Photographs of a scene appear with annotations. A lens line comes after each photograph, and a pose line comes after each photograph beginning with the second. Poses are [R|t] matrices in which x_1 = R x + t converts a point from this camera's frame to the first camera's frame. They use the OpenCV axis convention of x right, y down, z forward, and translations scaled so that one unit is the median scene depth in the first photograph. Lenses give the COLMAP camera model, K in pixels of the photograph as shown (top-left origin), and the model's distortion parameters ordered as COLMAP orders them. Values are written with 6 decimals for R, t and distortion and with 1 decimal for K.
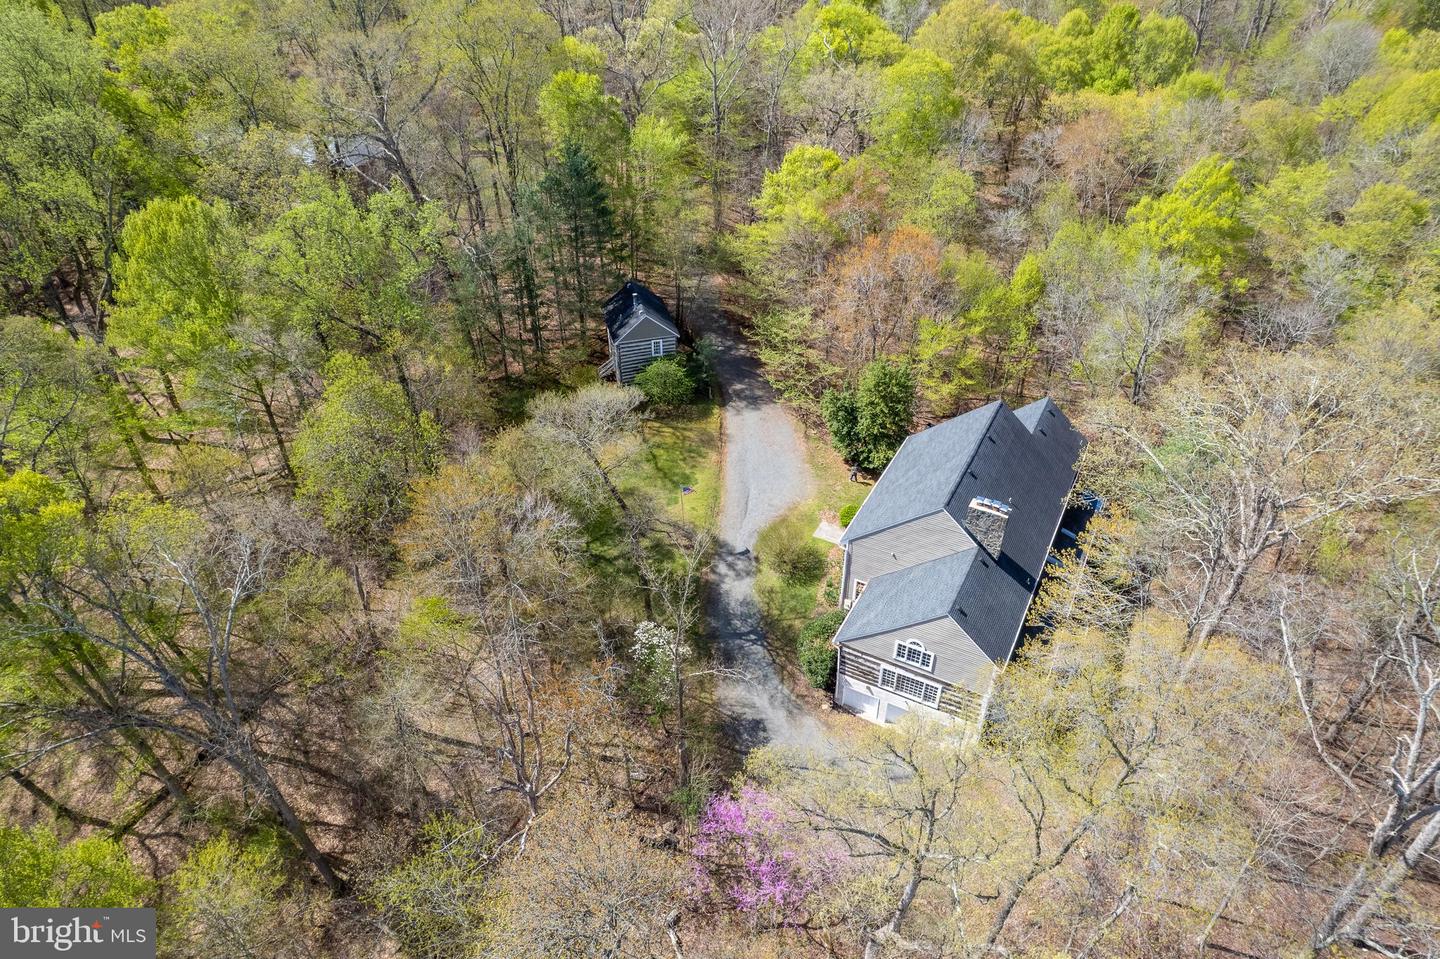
lens RADIAL K [[933.1, 0, 720.0], [0, 933.1, 479.5], [0, 0, 1]] dist [-0.078032, 0.071016]
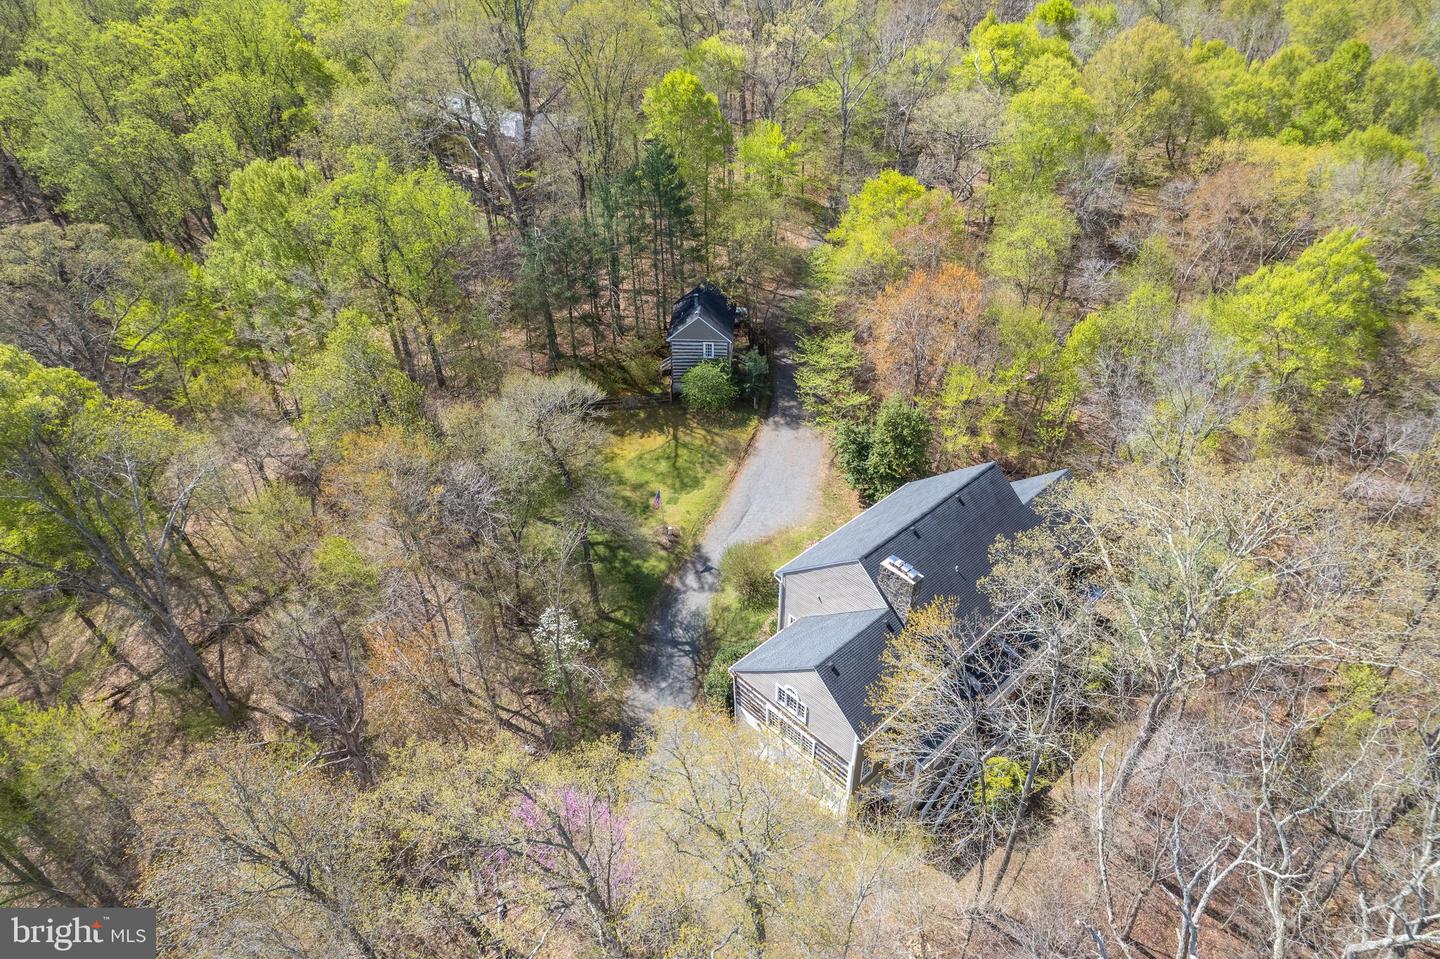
lens RADIAL K [[933.1, 0, 720.0], [0, 933.1, 479.5], [0, 0, 1]] dist [-0.078032, 0.071016]
pose [[0.946746, 0.191088, -0.259149, 0.259897], [-0.190734, 0.981277, 0.026757, -0.037229], [0.259410, 0.024096, 0.965467, 0.034251]]
